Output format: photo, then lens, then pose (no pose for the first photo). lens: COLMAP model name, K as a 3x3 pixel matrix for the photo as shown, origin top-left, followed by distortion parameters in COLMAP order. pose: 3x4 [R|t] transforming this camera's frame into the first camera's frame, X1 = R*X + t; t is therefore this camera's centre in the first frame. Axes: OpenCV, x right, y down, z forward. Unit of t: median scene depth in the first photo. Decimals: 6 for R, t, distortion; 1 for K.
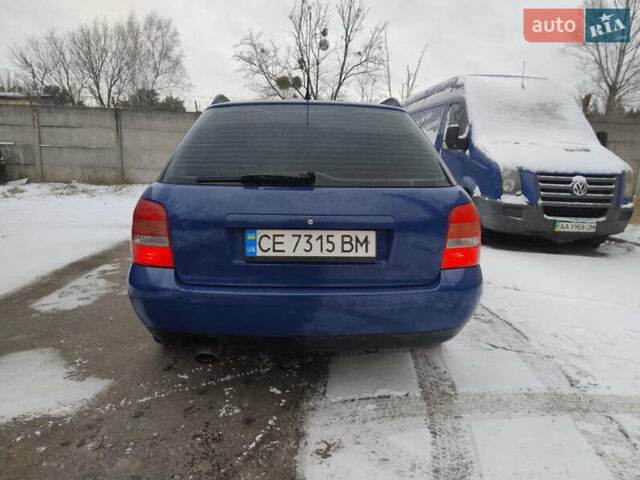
lens RADIAL K [[441.1, 0, 333.2], [0, 441.1, 239.6], [0, 0, 1]] dist [0.002243, -0.003664]
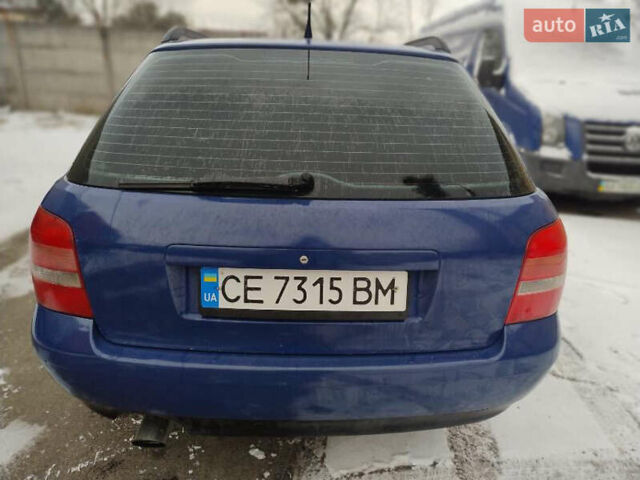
lens RADIAL K [[441.1, 0, 333.2], [0, 441.1, 239.6], [0, 0, 1]] dist [0.002243, -0.003664]
pose [[0.999372, 0.030442, -0.018117, -0.000407], [-0.027176, 0.986879, 0.159161, -0.139928], [0.022724, -0.158569, 0.987086, 0.332233]]
